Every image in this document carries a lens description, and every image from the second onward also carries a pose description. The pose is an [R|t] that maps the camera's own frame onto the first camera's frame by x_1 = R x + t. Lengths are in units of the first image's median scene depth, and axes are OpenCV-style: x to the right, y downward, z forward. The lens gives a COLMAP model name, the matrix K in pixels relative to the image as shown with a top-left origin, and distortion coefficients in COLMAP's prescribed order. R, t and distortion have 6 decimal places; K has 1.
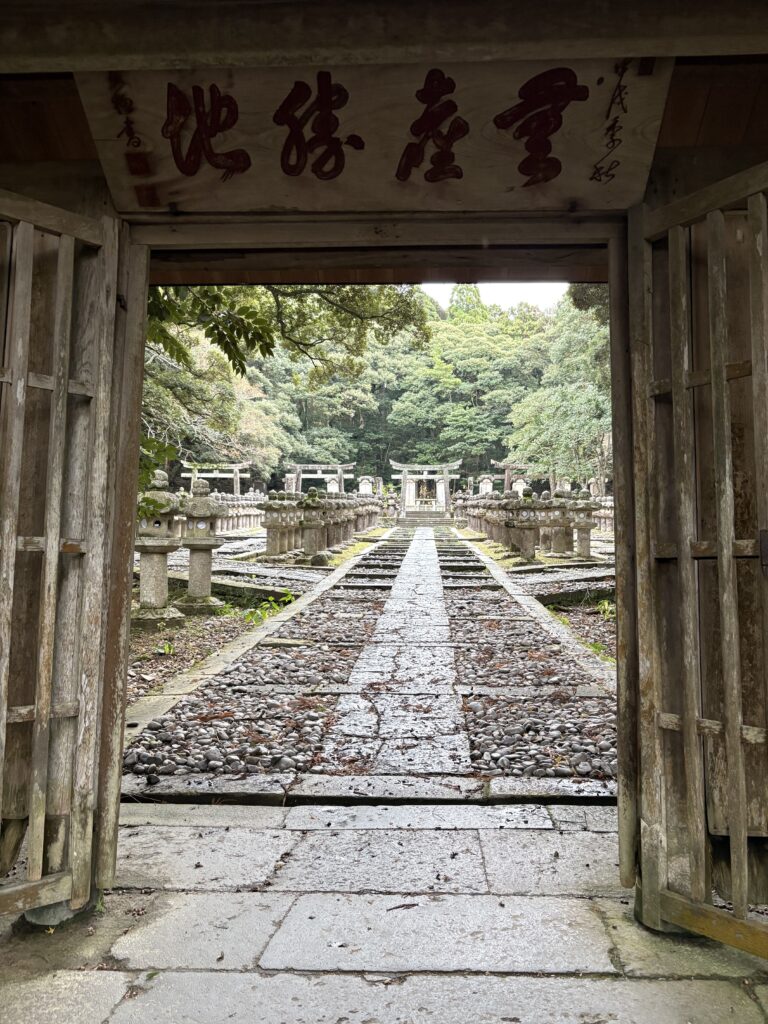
lens RADIAL K [[772.7, 0, 384.0], [0, 772.7, 512.0], [0, 0, 1]] dist [0.555525, 0.000031]
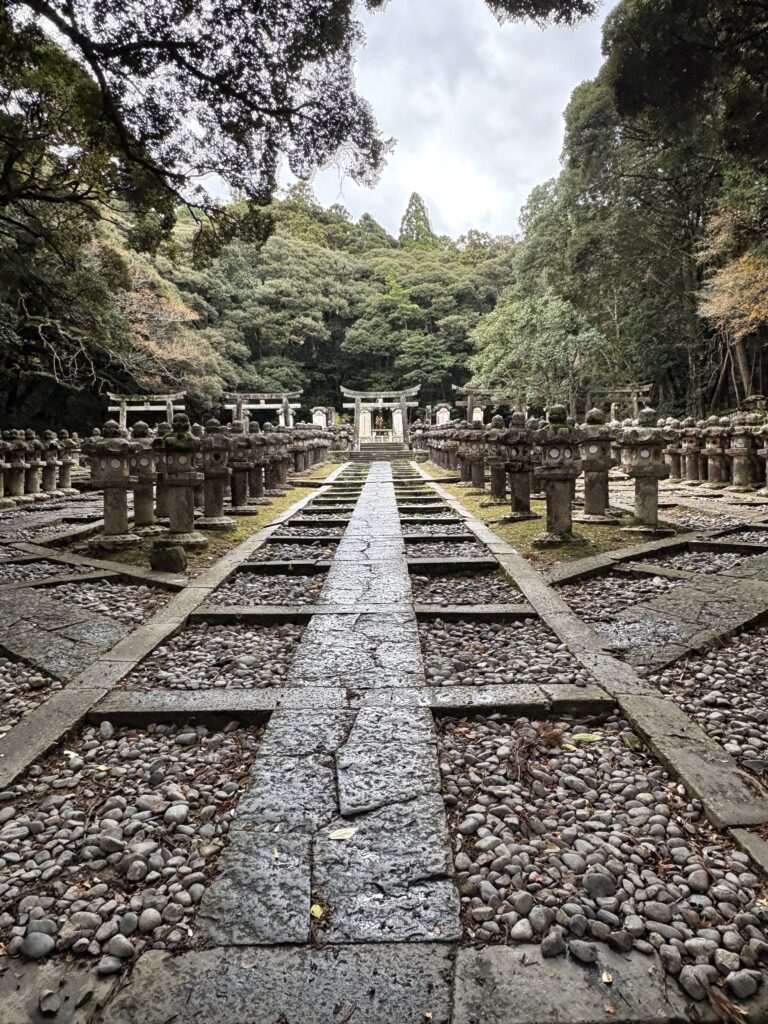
lens RADIAL K [[661.9, 0, 384.0], [0, 661.9, 512.0], [0, 0, 1]] dist [0.000118, 0.000126]
pose [[0.998231, -0.026766, 0.053090, 0.012697], [0.020958, 0.994030, 0.107080, -0.003761], [-0.055639, -0.105778, 0.992832, 0.214285]]
